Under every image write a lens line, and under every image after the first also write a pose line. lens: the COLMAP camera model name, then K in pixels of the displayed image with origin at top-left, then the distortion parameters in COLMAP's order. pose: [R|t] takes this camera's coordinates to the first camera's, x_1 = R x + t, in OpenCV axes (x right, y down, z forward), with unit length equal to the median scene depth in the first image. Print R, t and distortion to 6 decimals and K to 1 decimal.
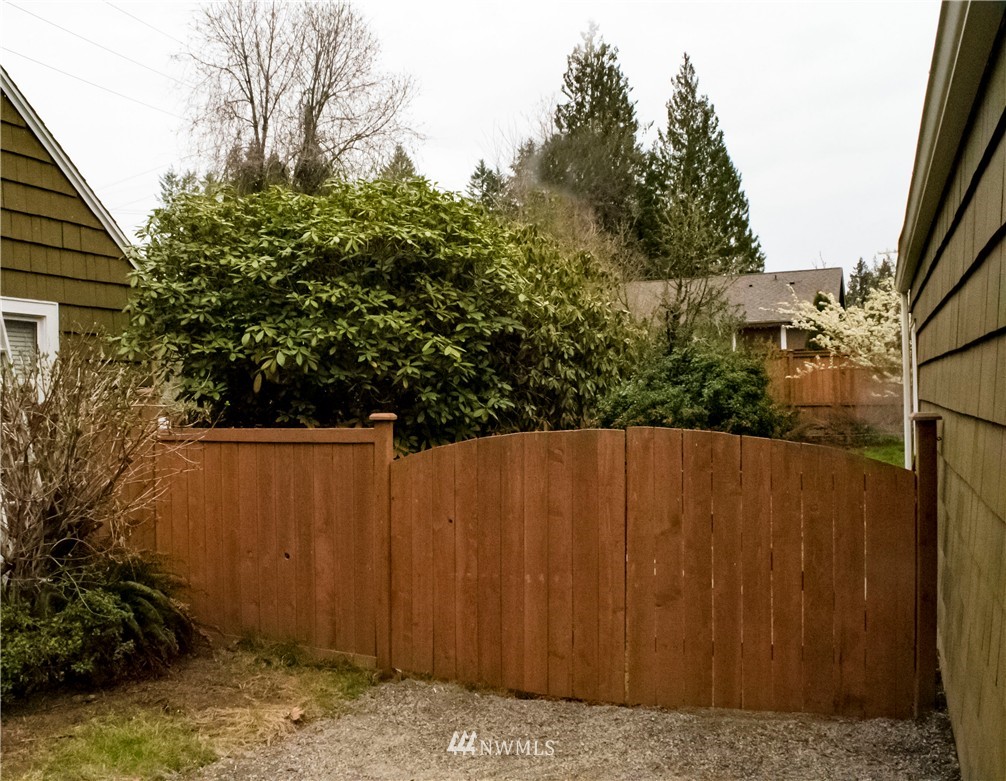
lens RADIAL K [[832.2, 0, 451.8], [0, 832.2, 391.4], [0, 0, 1]] dist [-0.089497, 0.002676]
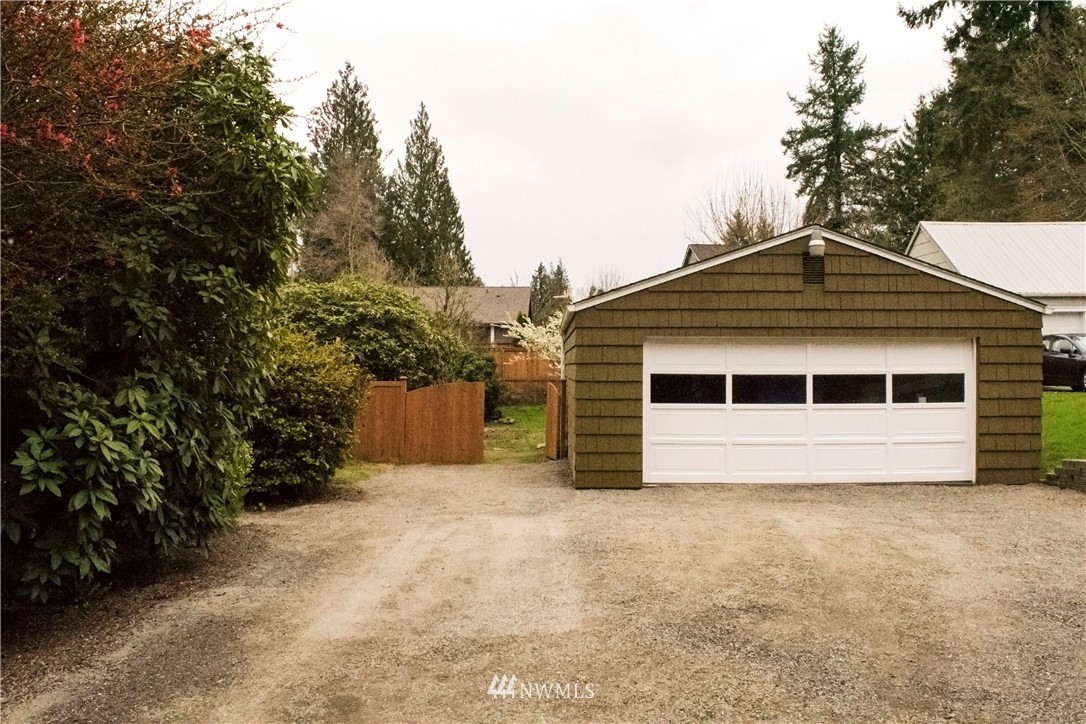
lens RADIAL K [[833.9, 0, 543.0], [0, 833.9, 362.0], [0, 0, 1]] dist [0.000041, -0.000019]
pose [[0.889672, 0.026627, 0.455823, -0.124540], [-0.023613, 0.999645, -0.012307, -0.000171], [-0.455990, 0.000186, 0.889985, -0.236630]]
